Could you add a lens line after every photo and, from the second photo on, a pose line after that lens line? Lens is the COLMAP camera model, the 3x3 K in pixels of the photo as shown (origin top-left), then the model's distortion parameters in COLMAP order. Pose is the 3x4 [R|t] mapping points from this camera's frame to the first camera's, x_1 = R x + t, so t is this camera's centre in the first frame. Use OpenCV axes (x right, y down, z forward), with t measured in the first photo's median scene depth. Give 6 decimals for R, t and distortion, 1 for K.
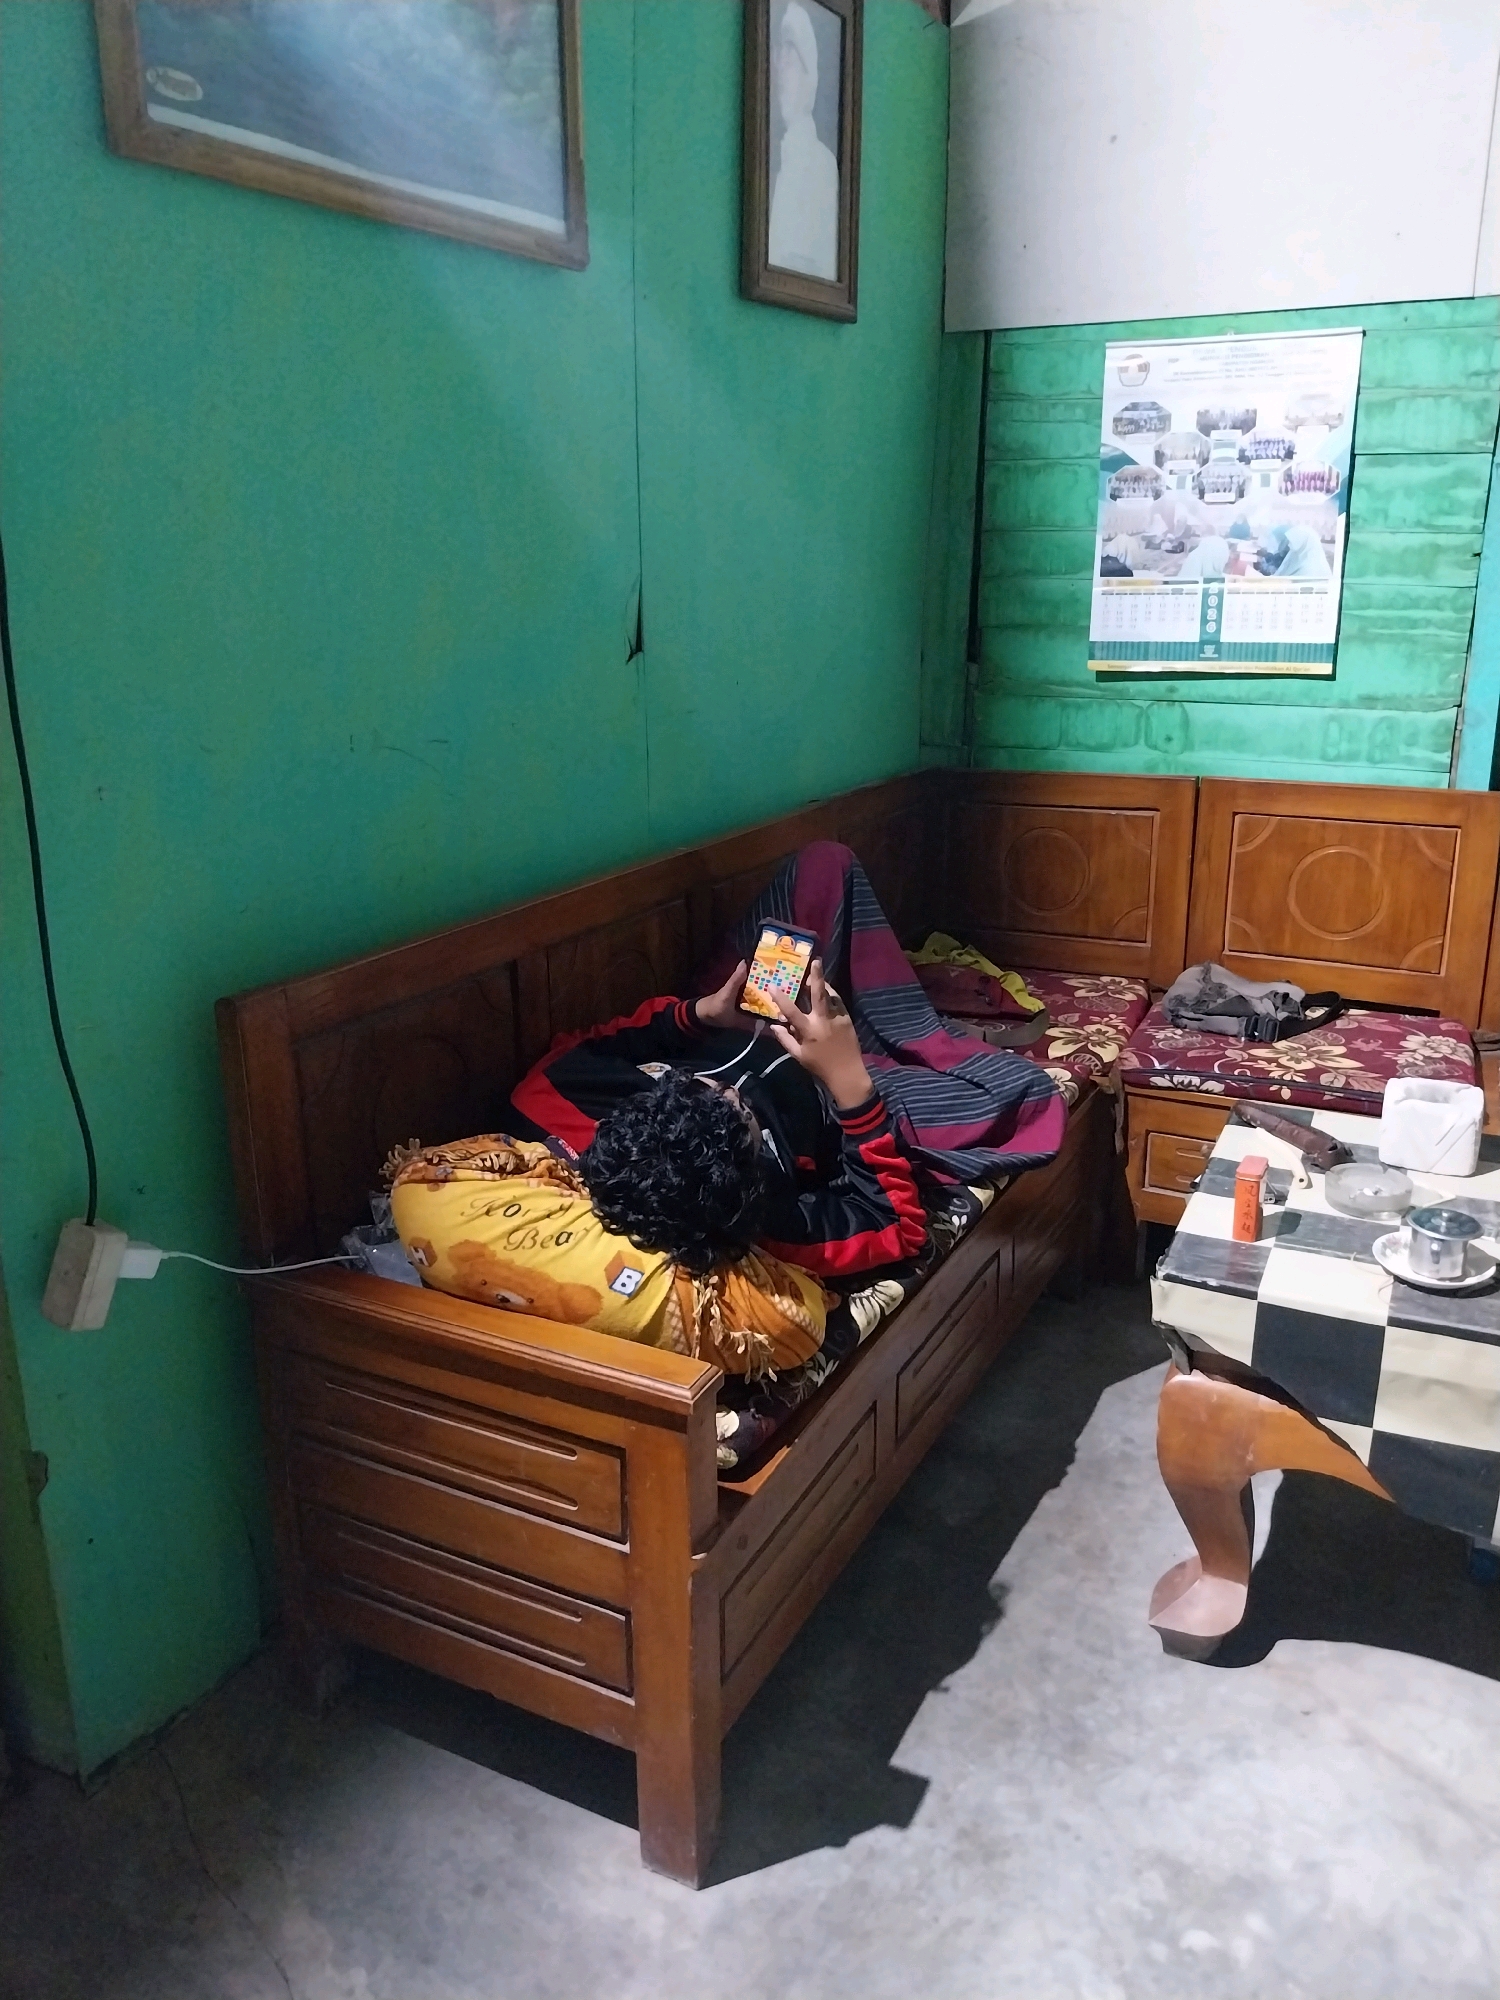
lens RADIAL K [[1496.2, 0, 750.0], [0, 1496.2, 1000.0], [0, 0, 1]] dist [0.048423, -0.098329]
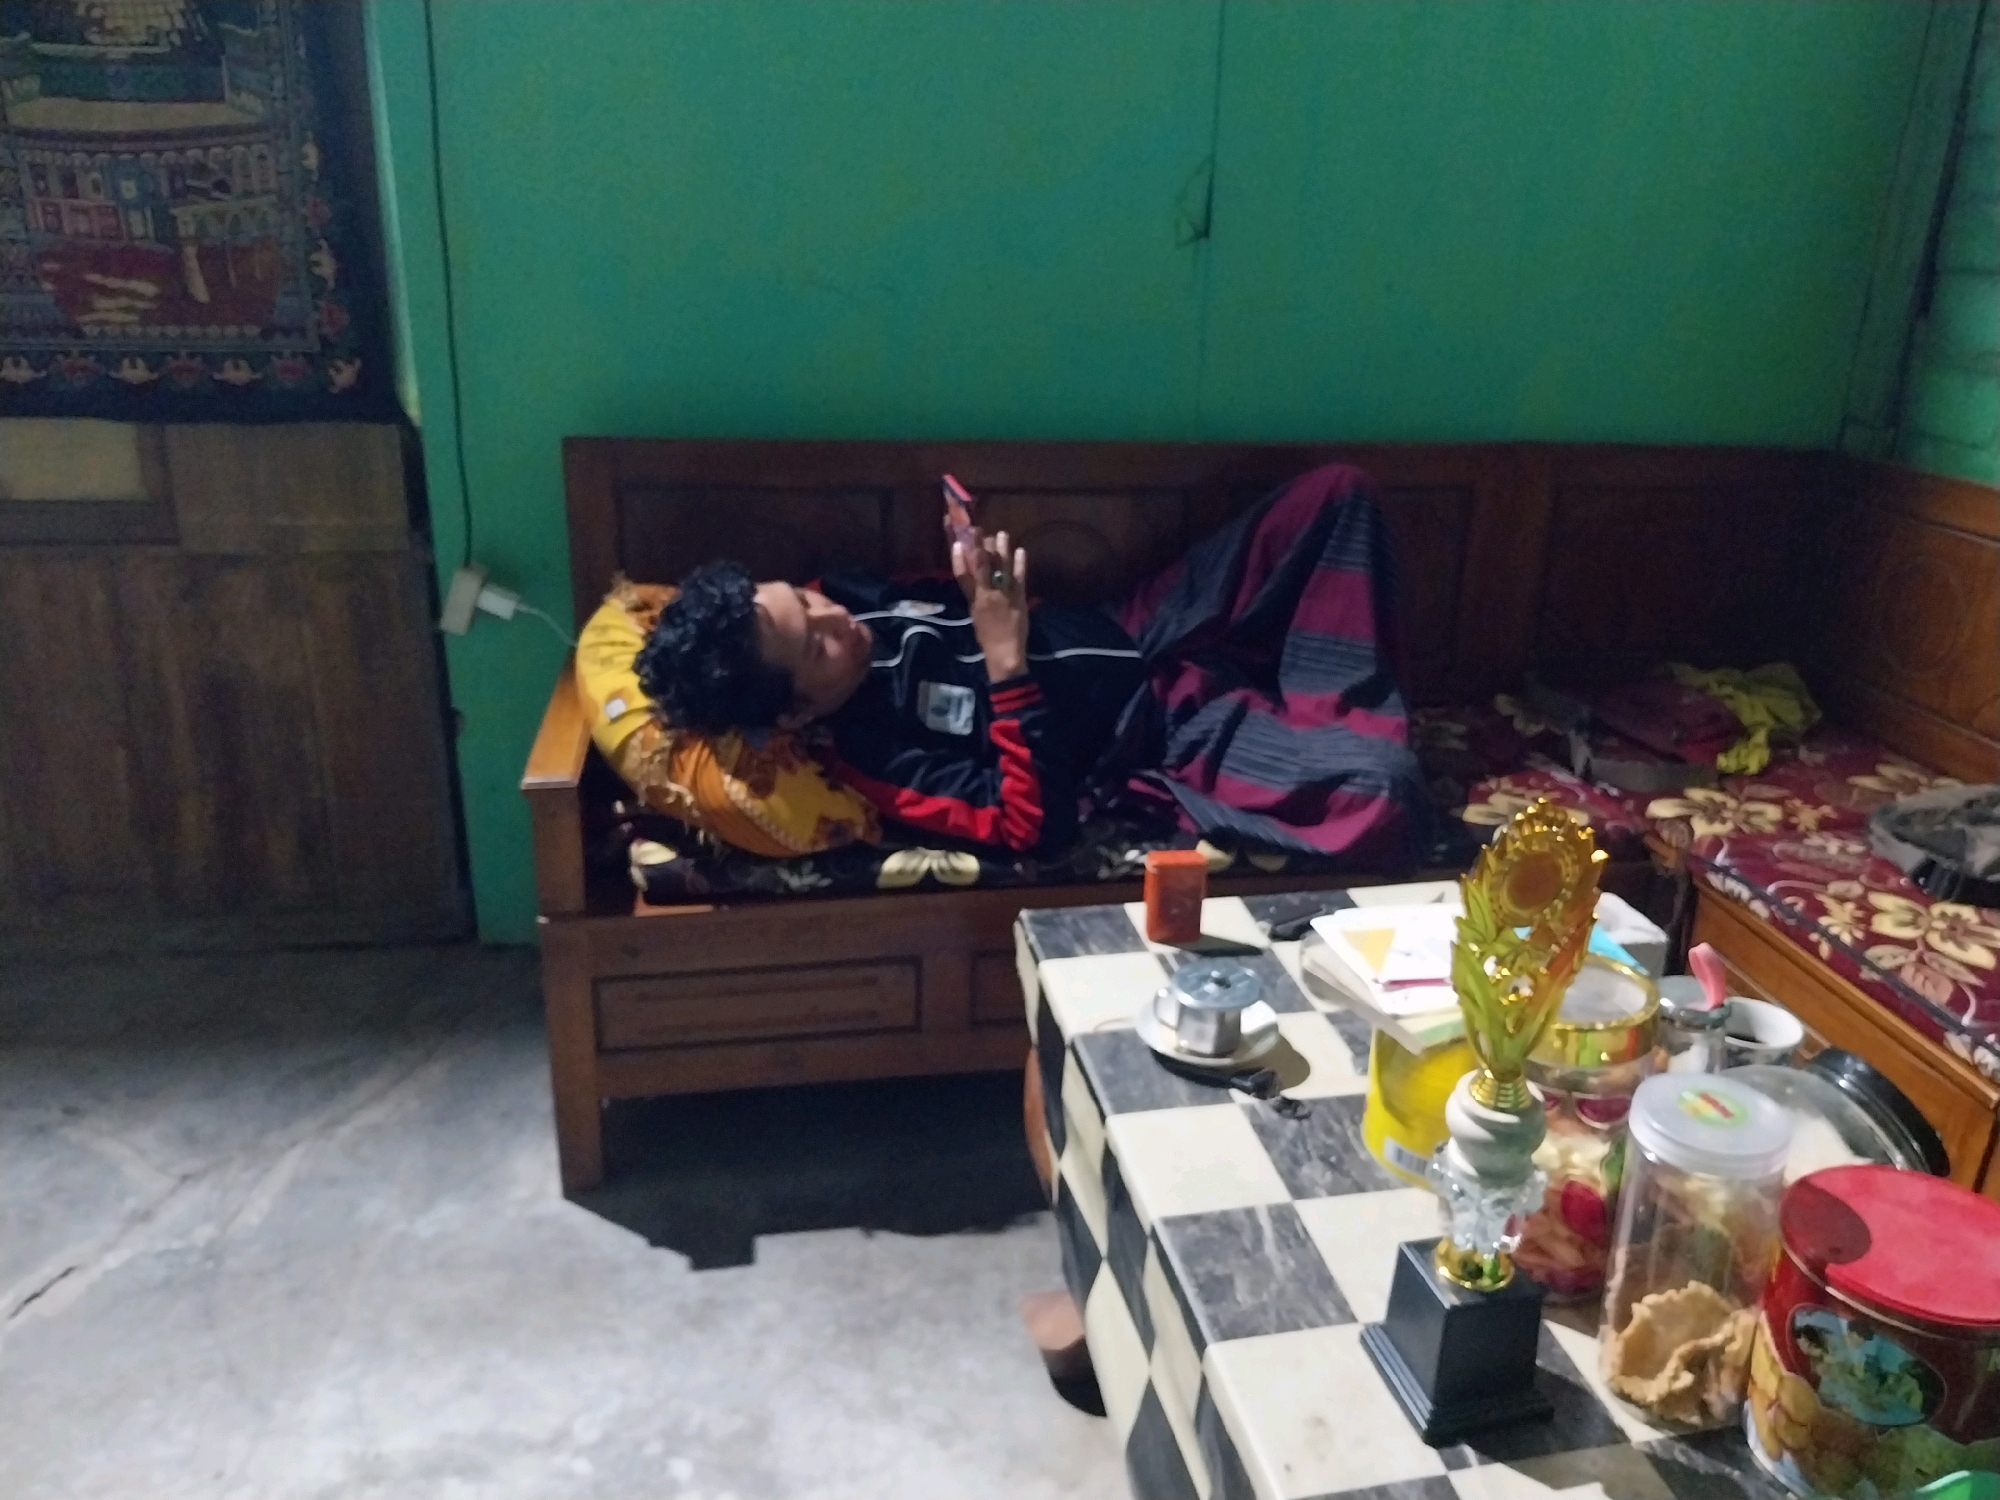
lens RADIAL K [[1530.0, 0, 1044.6], [0, 1530.0, 722.6], [0, 0, 1]] dist [-0.001277, 0.000551]
pose [[0.606960, 0.294828, -0.738021, 0.556600], [-0.262613, 0.950882, 0.163886, -0.051871], [0.750089, 0.094341, 0.654573, 0.233390]]
